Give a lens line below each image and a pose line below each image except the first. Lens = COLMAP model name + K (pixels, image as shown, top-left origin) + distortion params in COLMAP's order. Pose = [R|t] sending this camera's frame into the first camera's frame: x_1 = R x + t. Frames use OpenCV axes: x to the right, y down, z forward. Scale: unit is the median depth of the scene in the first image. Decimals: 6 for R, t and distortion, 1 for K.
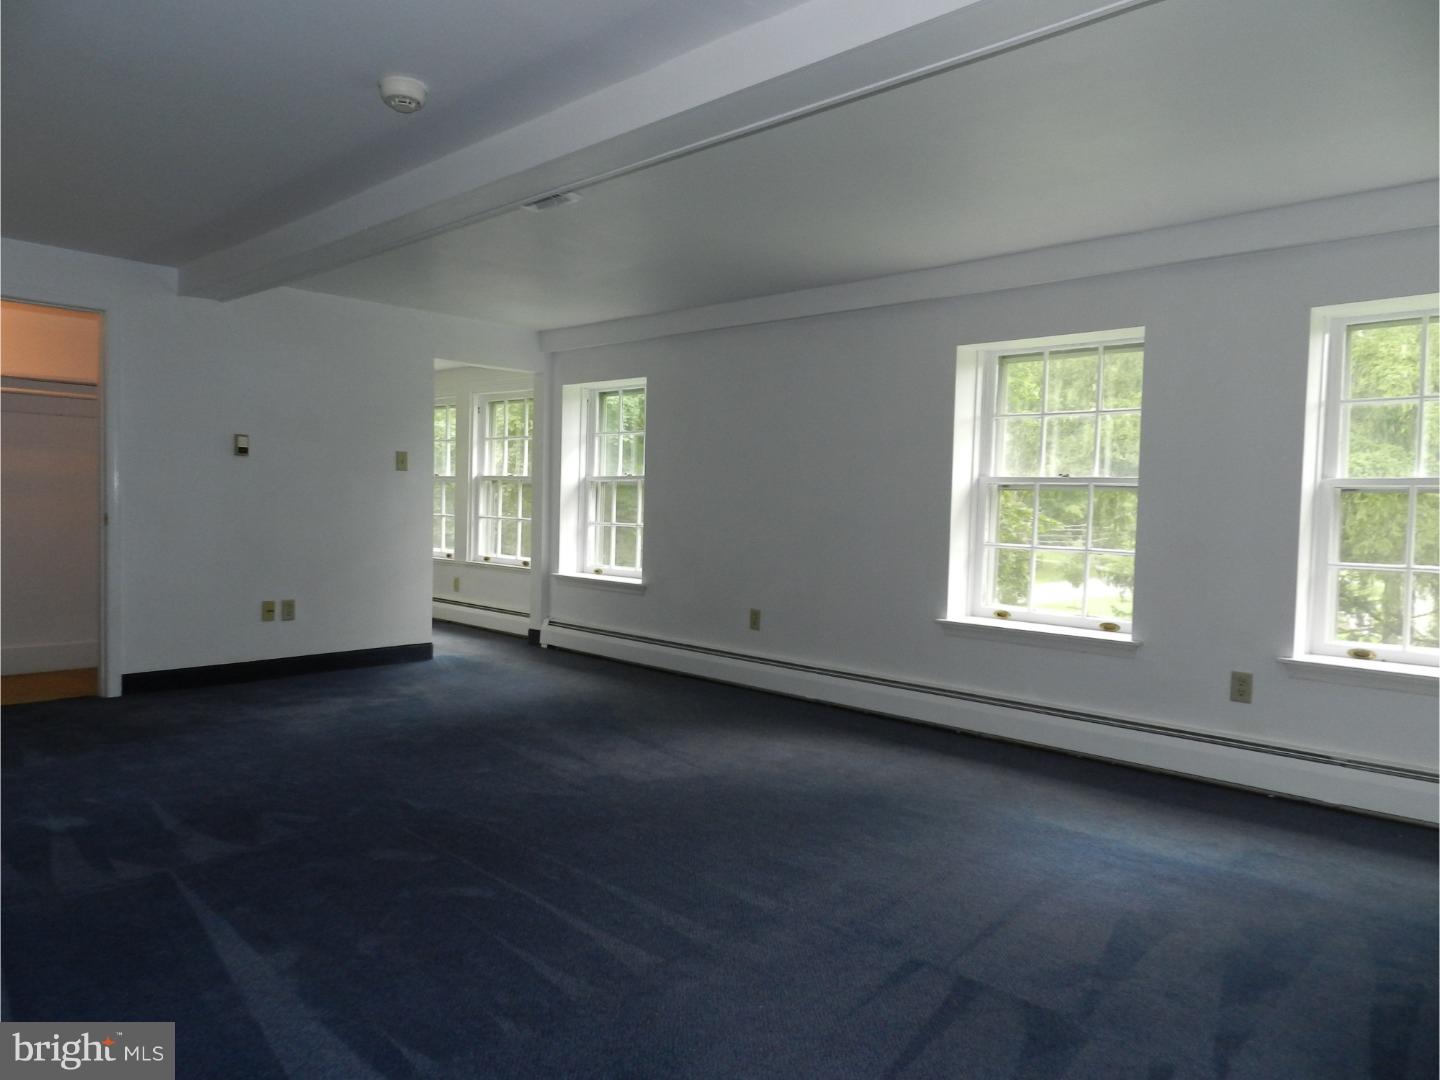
lens RADIAL K [[969.8, 0, 718.4], [0, 969.8, 535.5], [0, 0, 1]] dist [0.021670, 0.000688]
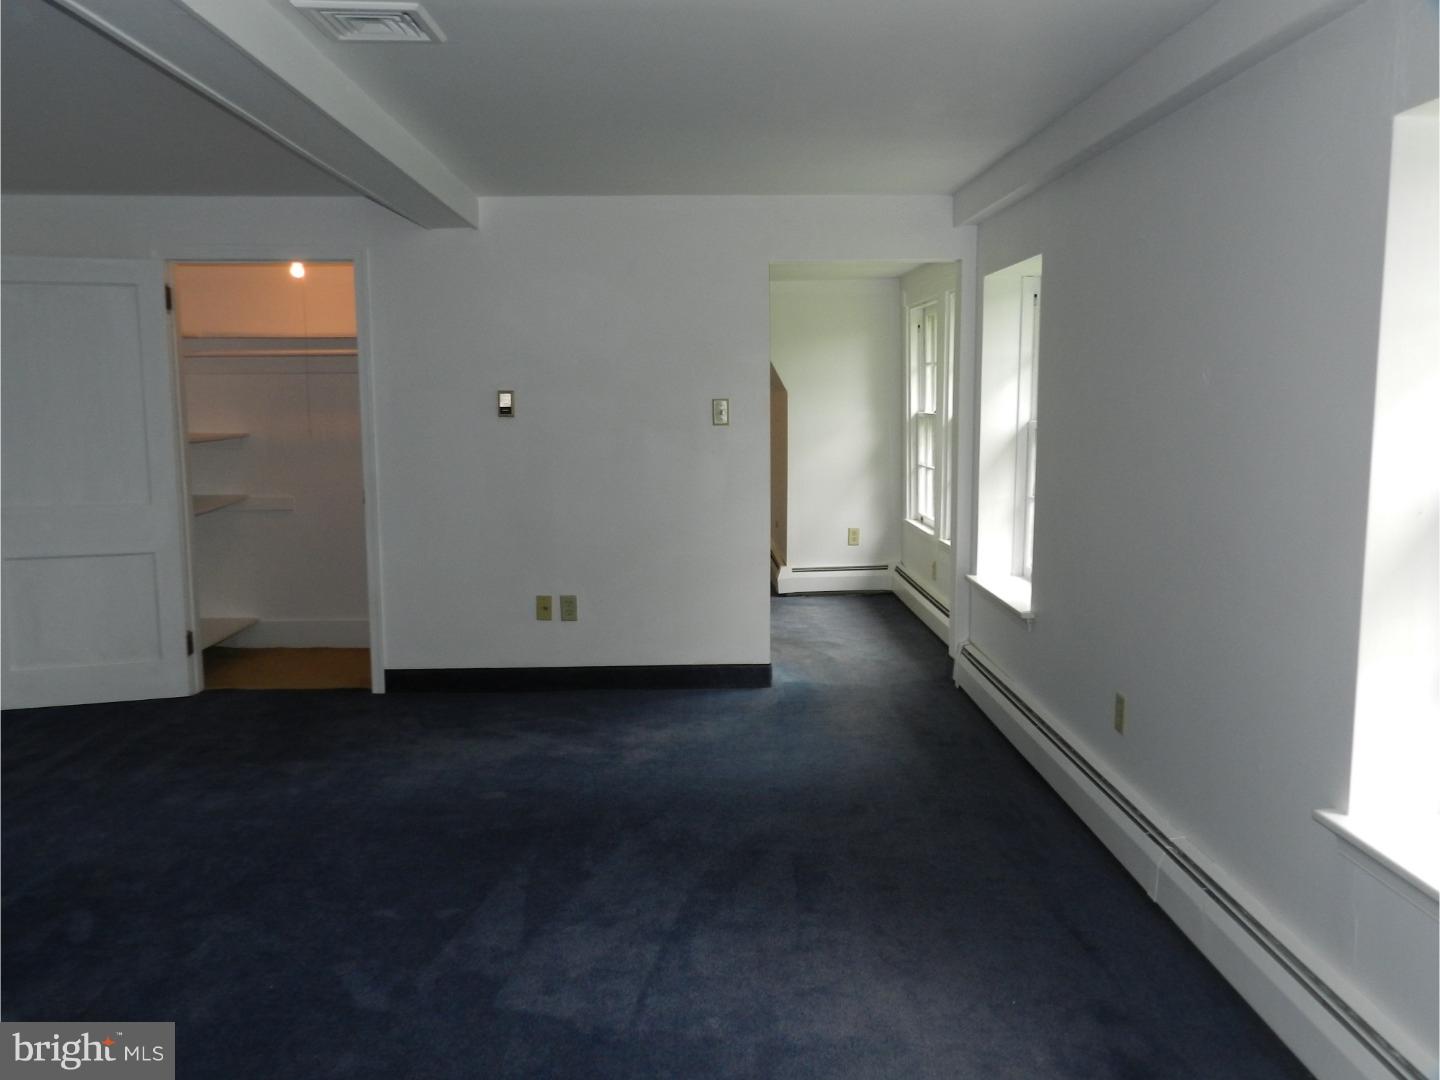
lens RADIAL K [[1212.8, 0, 719.3], [0, 1212.8, 543.8], [0, 0, 1]] dist [-0.000620, -0.000186]
pose [[0.704617, 0.063084, -0.706779, 0.350102], [-0.002980, 0.996295, 0.085954, -0.062578], [0.709582, -0.058458, 0.702194, 0.400208]]
